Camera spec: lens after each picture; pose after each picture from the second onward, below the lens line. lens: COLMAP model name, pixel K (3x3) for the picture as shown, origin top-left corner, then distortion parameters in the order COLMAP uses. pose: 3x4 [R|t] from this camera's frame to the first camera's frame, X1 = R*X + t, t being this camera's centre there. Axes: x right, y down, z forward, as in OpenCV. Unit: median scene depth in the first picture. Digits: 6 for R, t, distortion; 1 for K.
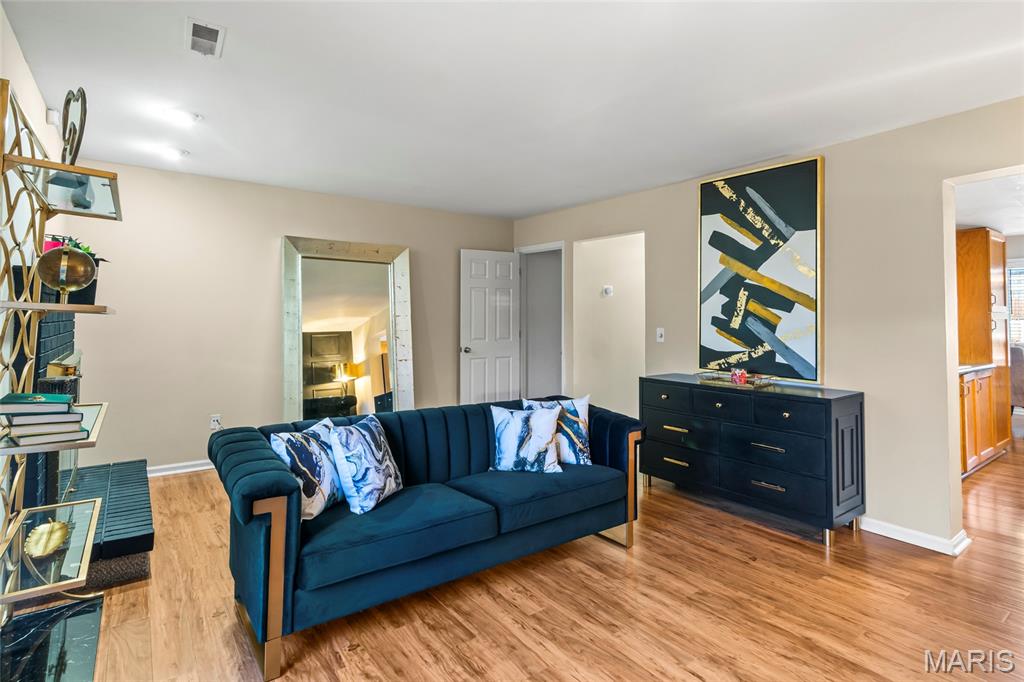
lens RADIAL K [[501.8, 0, 497.4], [0, 501.8, 300.1], [0, 0, 1]] dist [-0.014523, 0.001005]
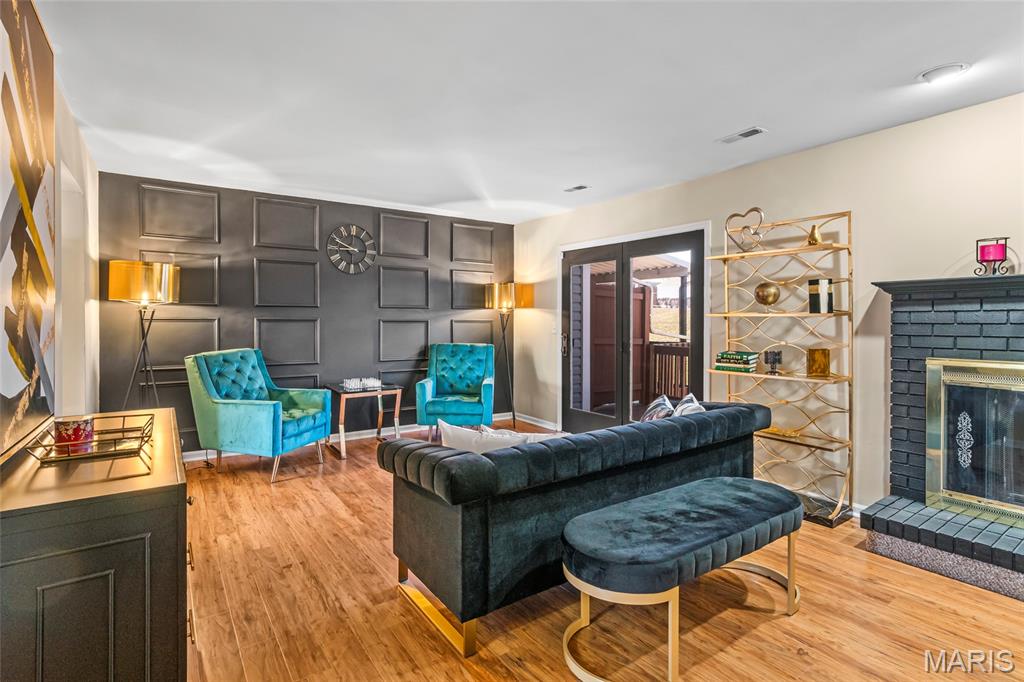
lens RADIAL K [[501.8, 0, 491.6], [0, 501.8, 324.0], [0, 0, 1]] dist [-0.014523, 0.001005]
pose [[-0.999383, -0.007494, 0.034301, 0.066961], [-0.008453, 0.999575, -0.027889, 0.055844], [-0.034077, -0.028162, -0.999022, 1.428071]]
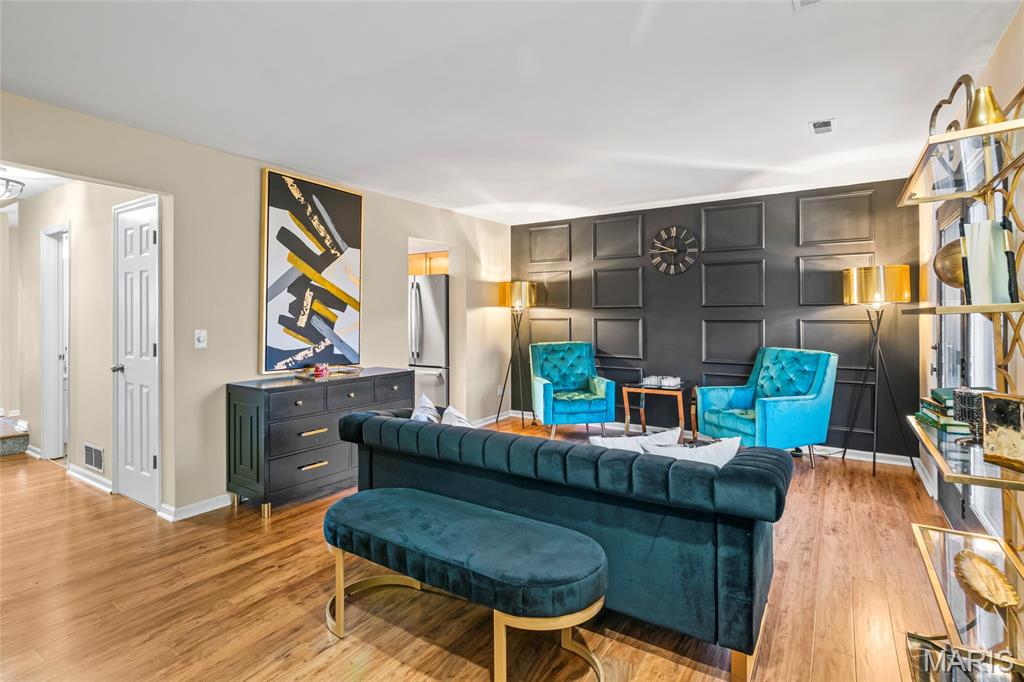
lens RADIAL K [[501.8, 0, 514.0], [0, 501.8, 315.7], [0, 0, 1]] dist [-0.014523, 0.001005]
pose [[-0.363319, -0.001377, 0.931664, -0.666534], [-0.035337, 0.999300, -0.012303, 0.031610], [-0.930995, -0.037392, -0.363113, 0.983295]]
